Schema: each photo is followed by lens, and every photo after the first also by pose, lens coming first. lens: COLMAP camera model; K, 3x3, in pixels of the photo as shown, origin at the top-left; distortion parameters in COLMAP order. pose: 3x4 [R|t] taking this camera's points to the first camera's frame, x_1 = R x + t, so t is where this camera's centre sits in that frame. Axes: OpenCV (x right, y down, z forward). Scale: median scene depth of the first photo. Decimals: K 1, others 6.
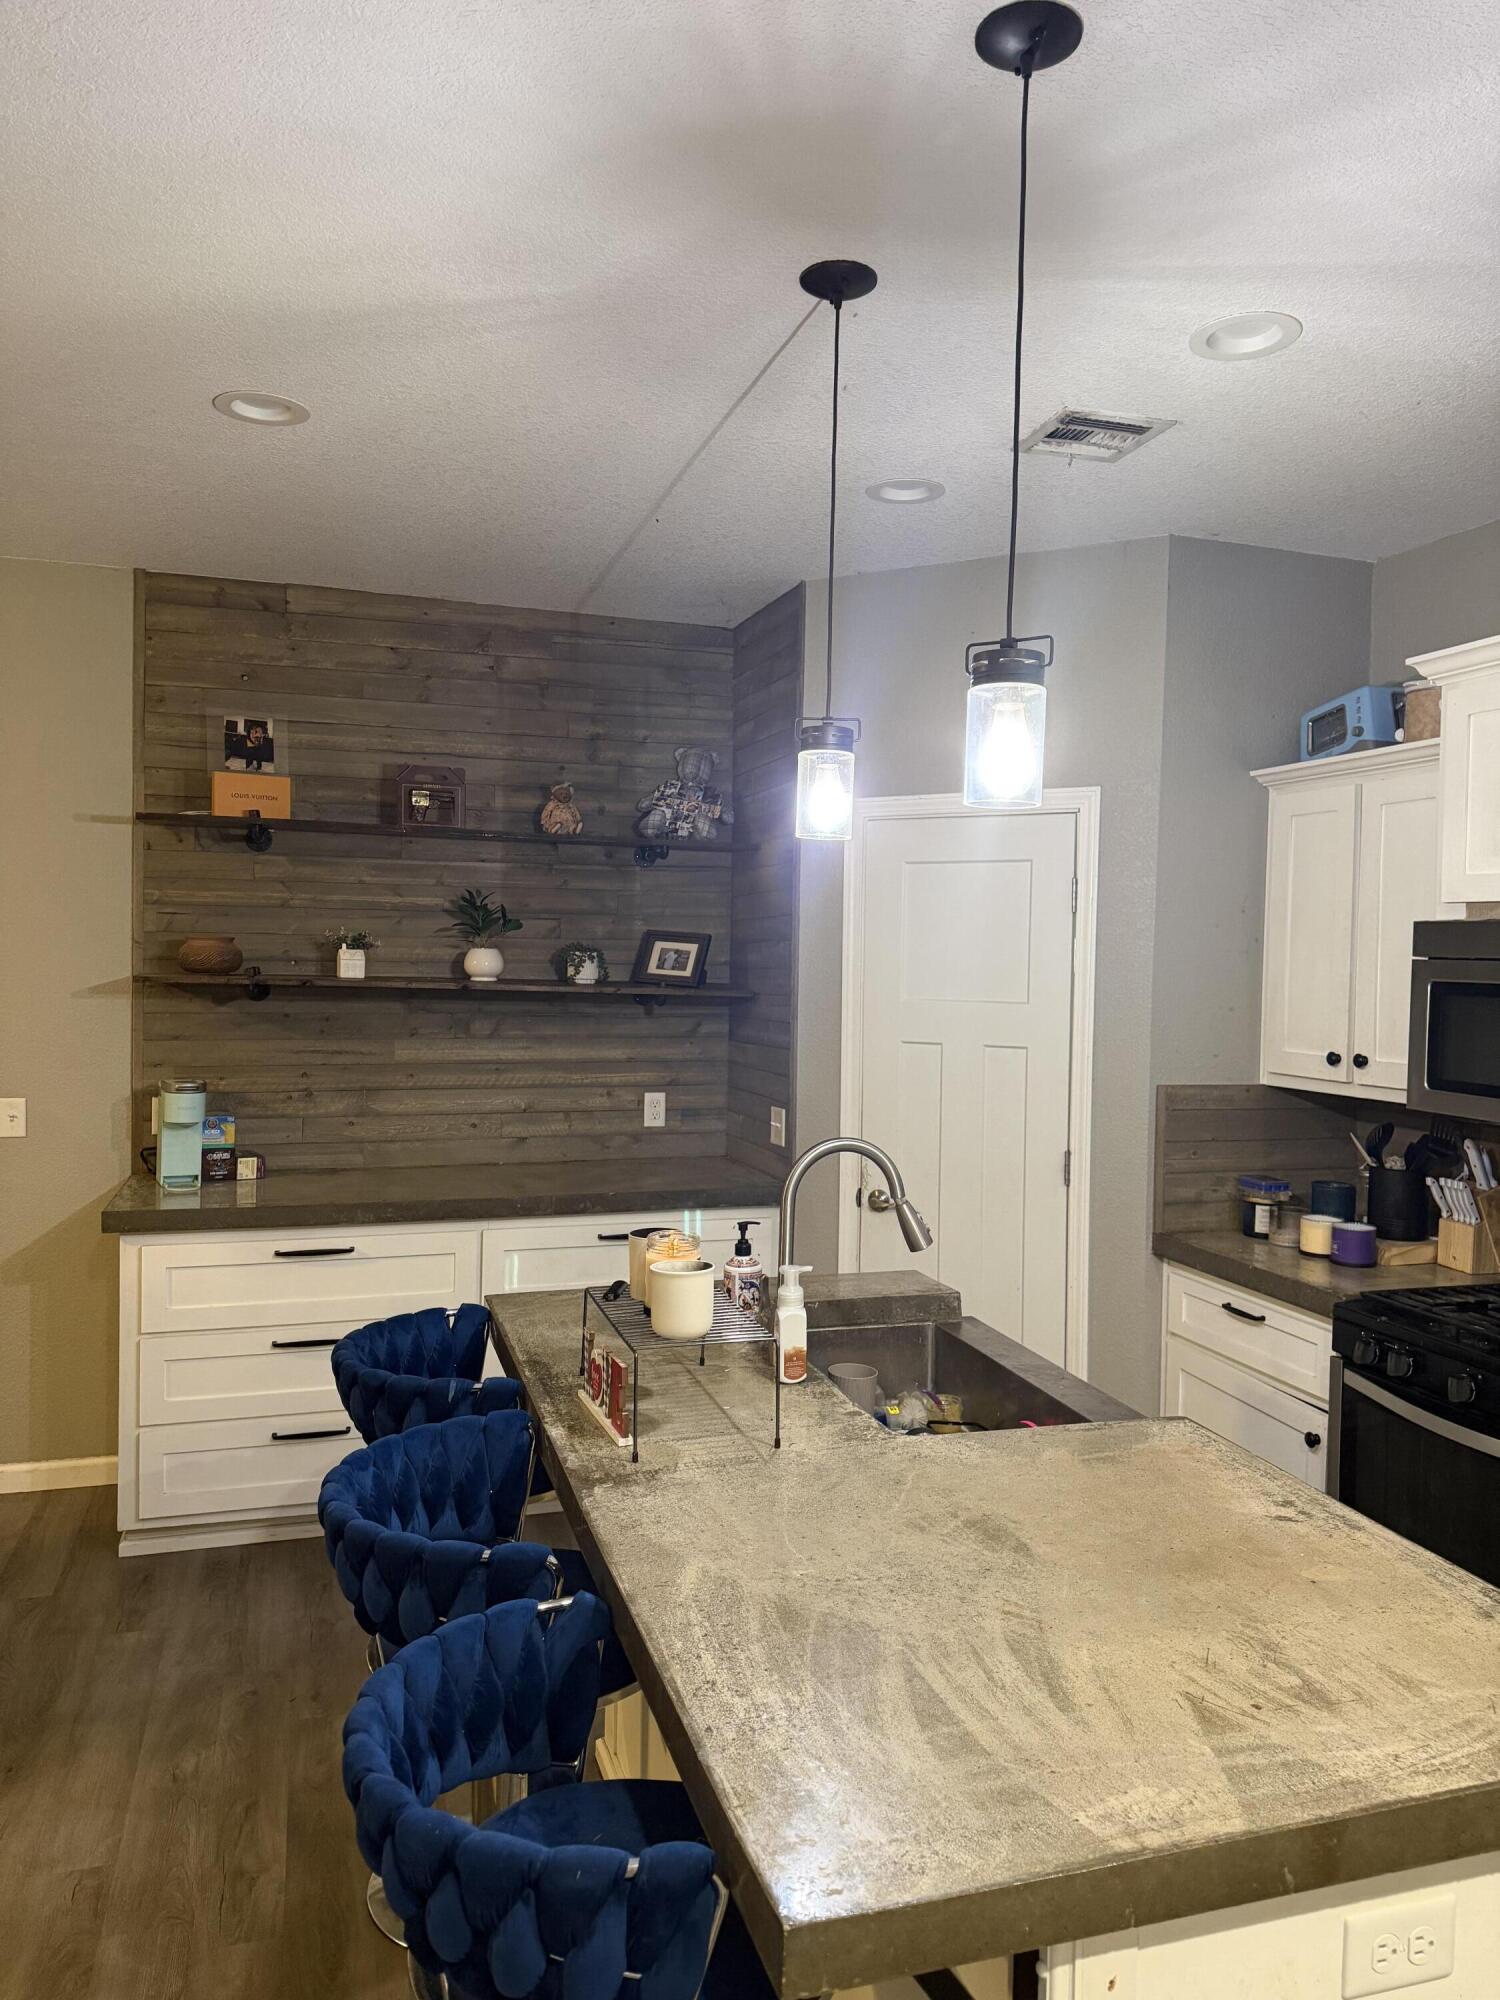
lens RADIAL K [[1407.2, 0, 754.6], [0, 1407.2, 1004.5], [0, 0, 1]] dist [0.066951, -0.082600]
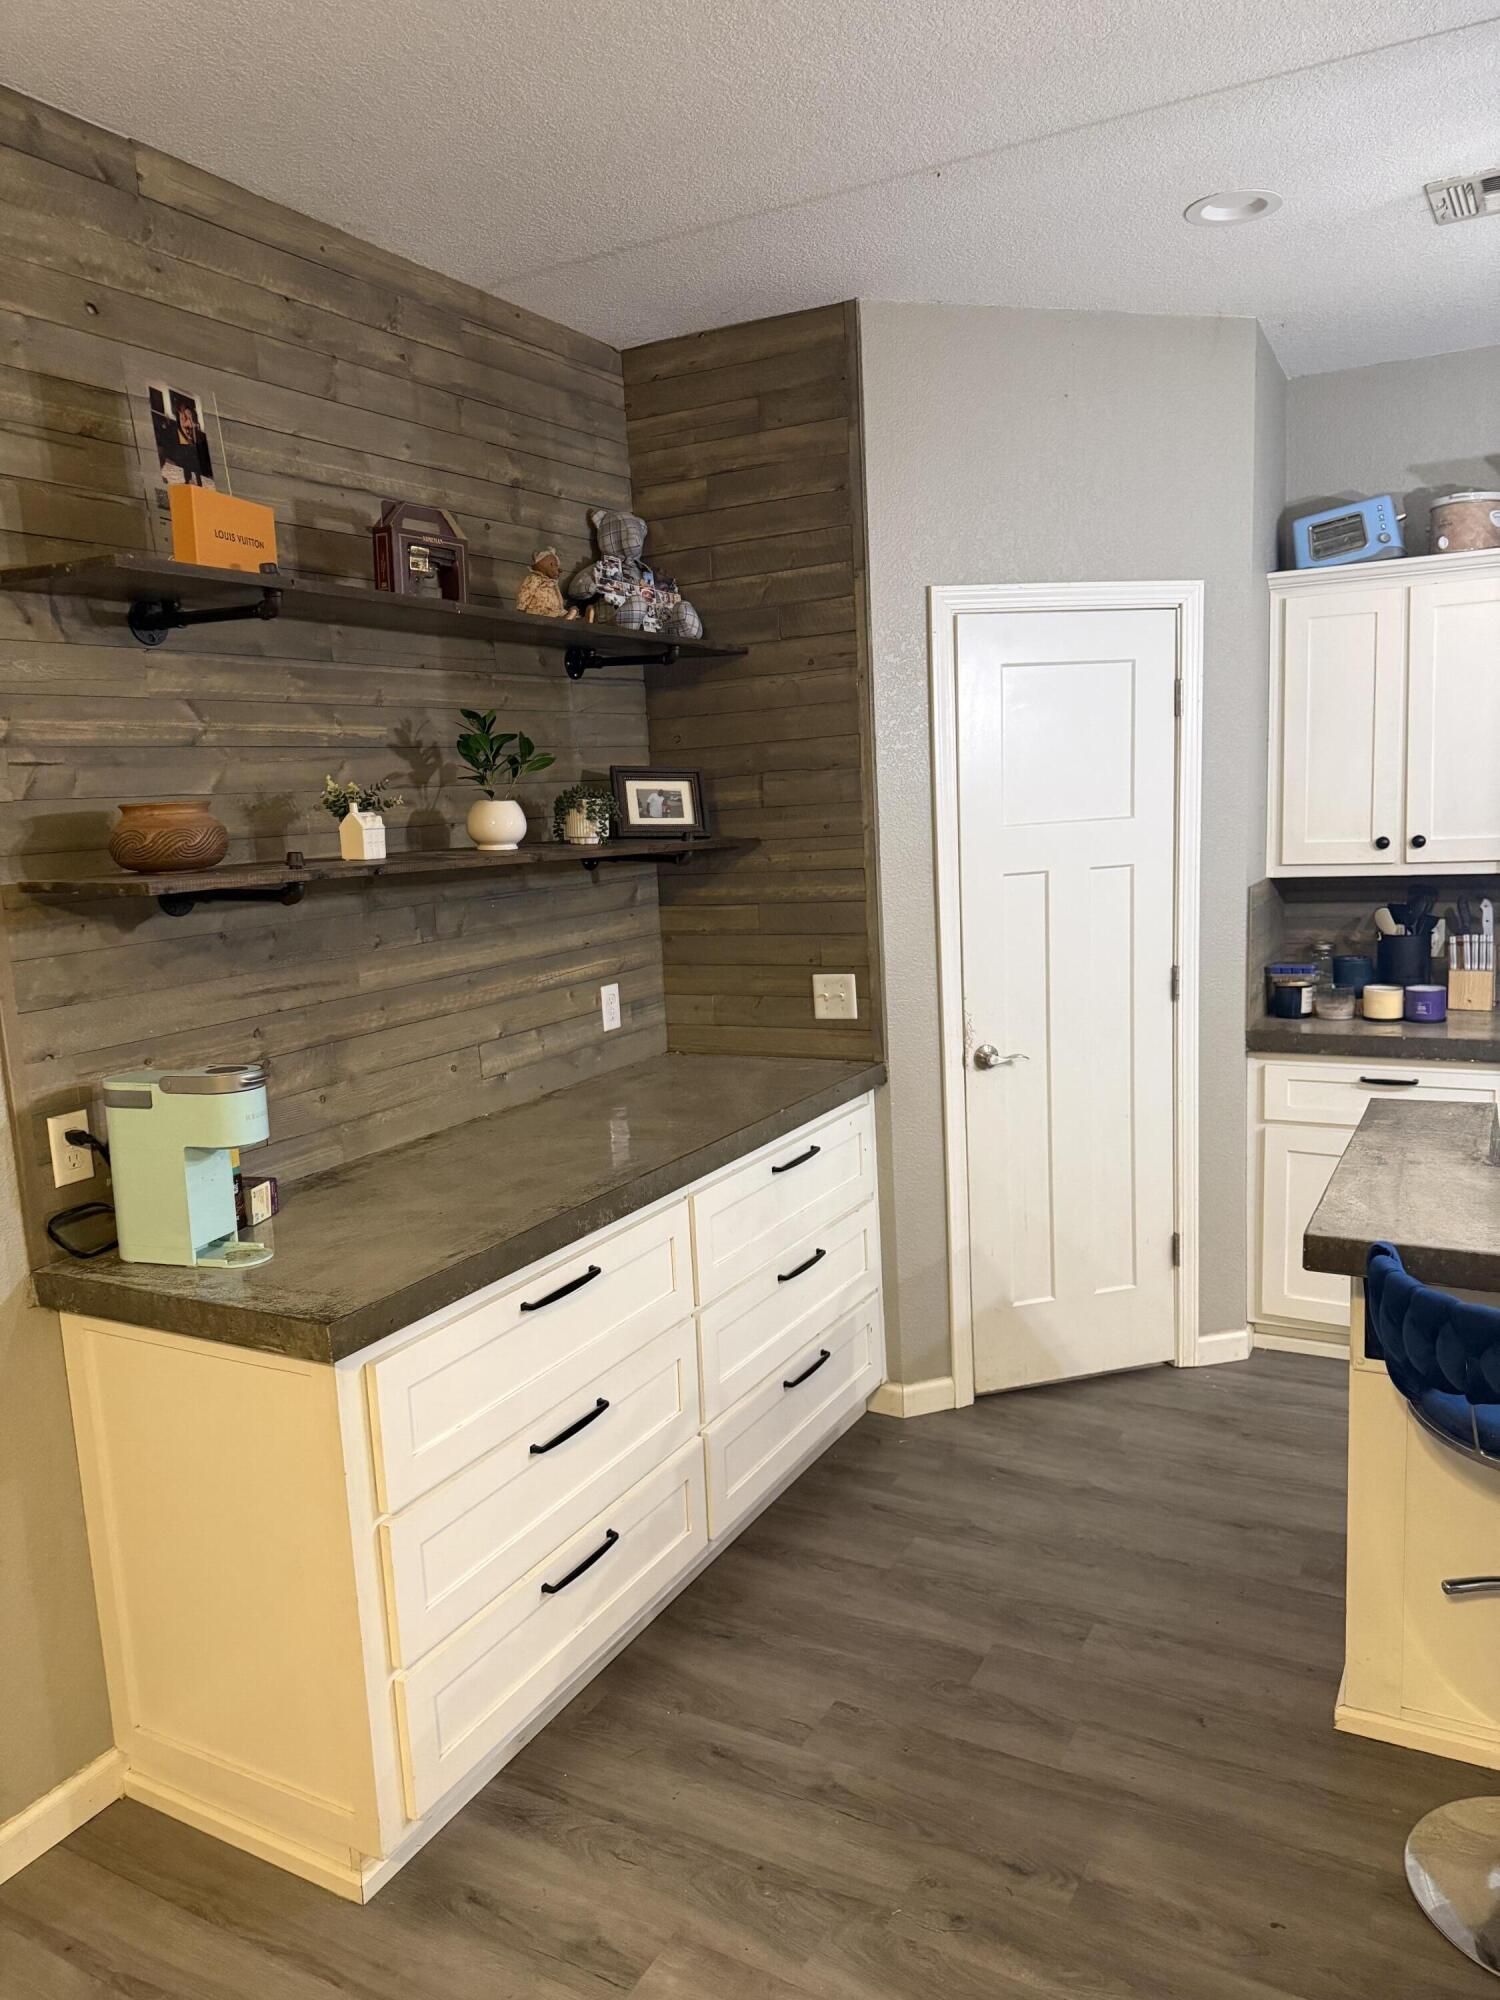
lens RADIAL K [[1407.2, 0, 758.8], [0, 1407.2, 1008.7], [0, 0, 1]] dist [0.066951, -0.082600]
pose [[0.718910, -0.159027, 0.676668, -0.645457], [0.087491, 0.986438, 0.138875, -0.028004], [-0.689575, -0.040636, 0.723073, 0.483591]]
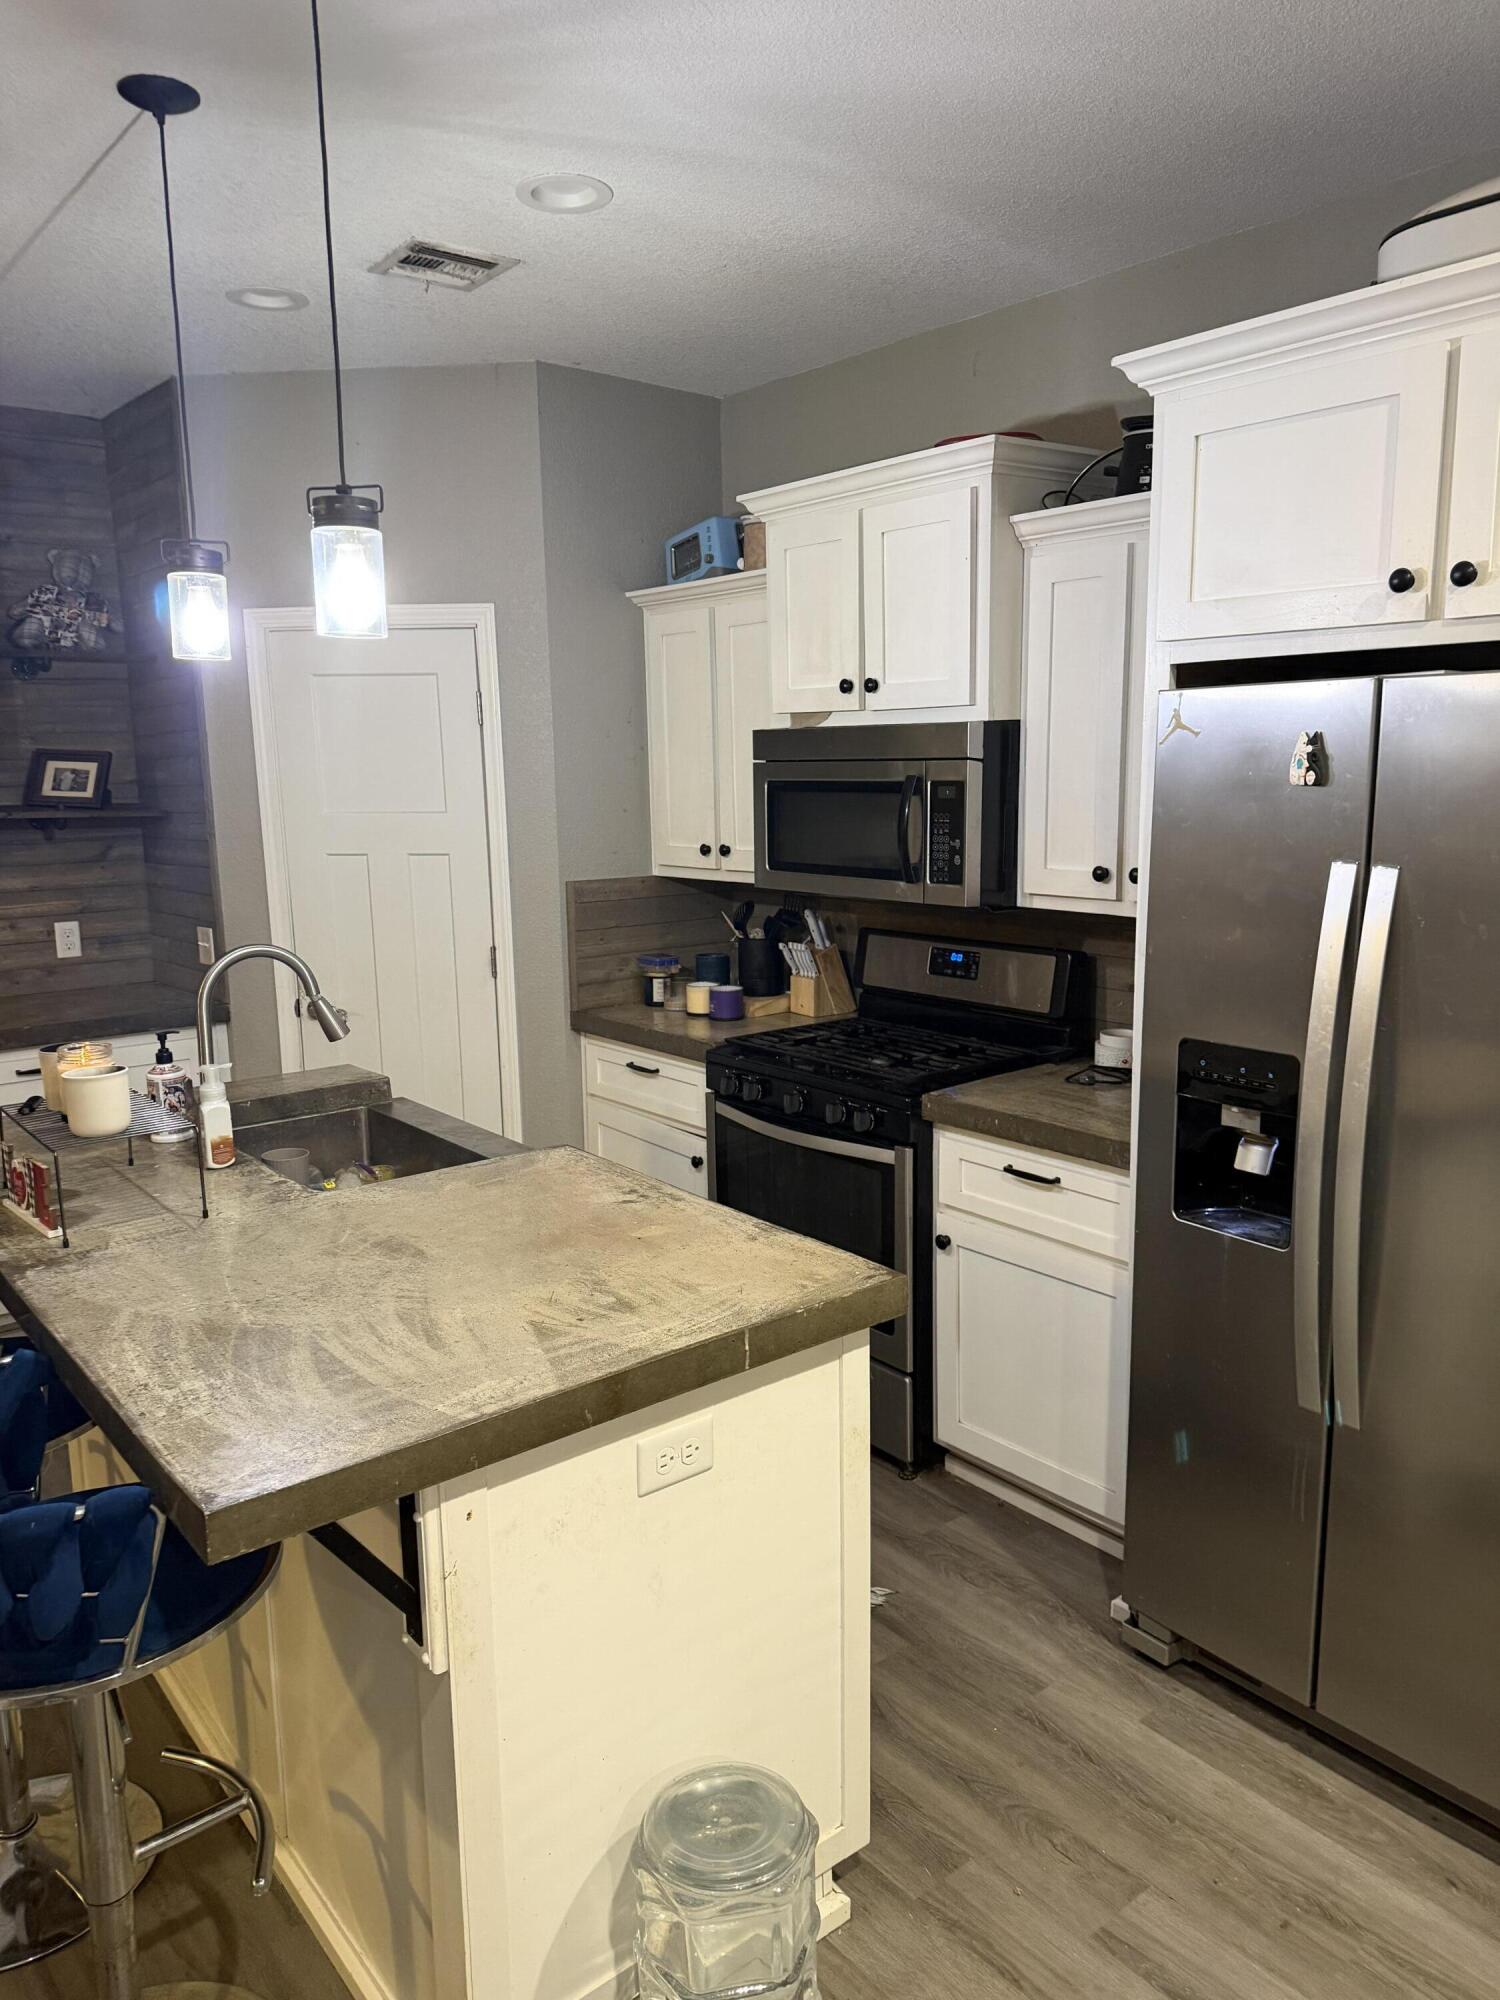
lens RADIAL K [[1407.2, 0, 770.1], [0, 1407.2, 1009.9], [0, 0, 1]] dist [0.066951, -0.082600]
pose [[0.926718, -0.094820, 0.363597, 0.018813], [0.043934, 0.988343, 0.145766, 0.002109], [-0.373180, -0.119110, 0.920081, -0.098579]]
